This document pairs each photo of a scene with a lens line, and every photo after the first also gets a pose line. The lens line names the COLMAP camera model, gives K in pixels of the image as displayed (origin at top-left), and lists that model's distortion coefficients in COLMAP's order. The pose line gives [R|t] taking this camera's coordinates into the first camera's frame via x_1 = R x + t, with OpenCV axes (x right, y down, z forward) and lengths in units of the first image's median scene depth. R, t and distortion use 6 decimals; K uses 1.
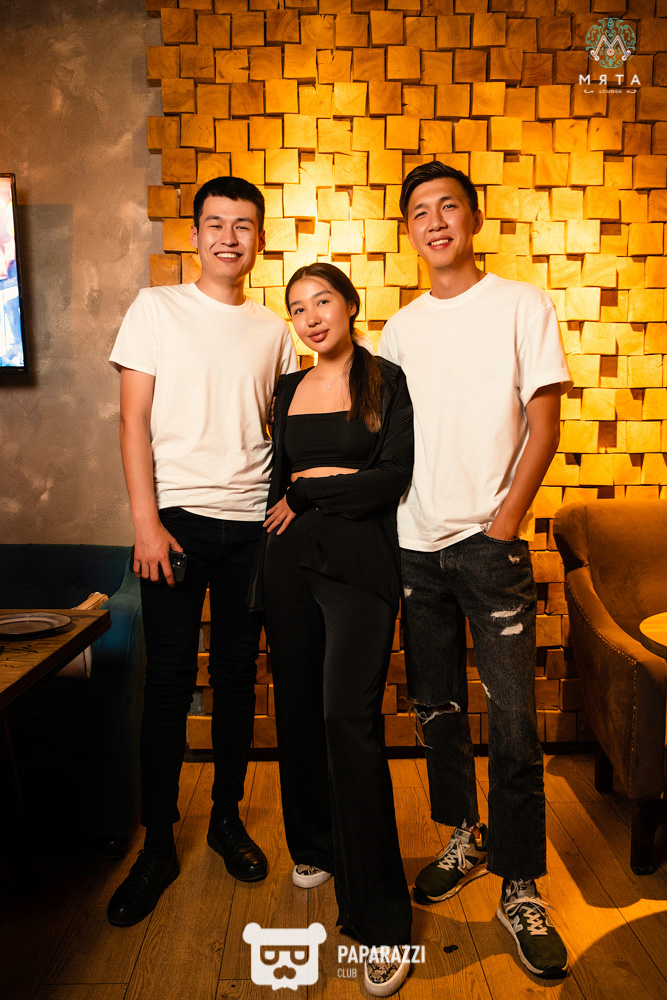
lens RADIAL K [[775.1, 0, 333.5], [0, 775.1, 500.0], [0, 0, 1]] dist [0.009704, 0.003302]
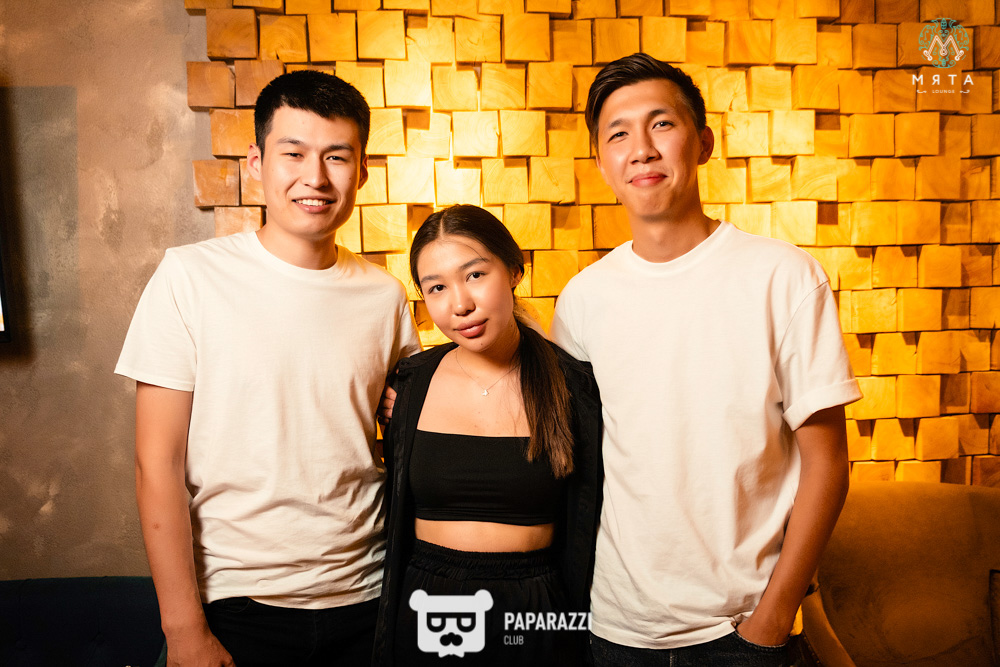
lens RADIAL K [[829.9, 0, 495.0], [0, 829.9, 357.2], [0, 0, 1]] dist [-0.003908, 0.013654]
pose [[0.995704, -0.026806, 0.088623, -0.037717], [0.026433, 0.999636, 0.005390, -0.136489], [-0.088736, -0.003024, 0.996051, 0.235812]]
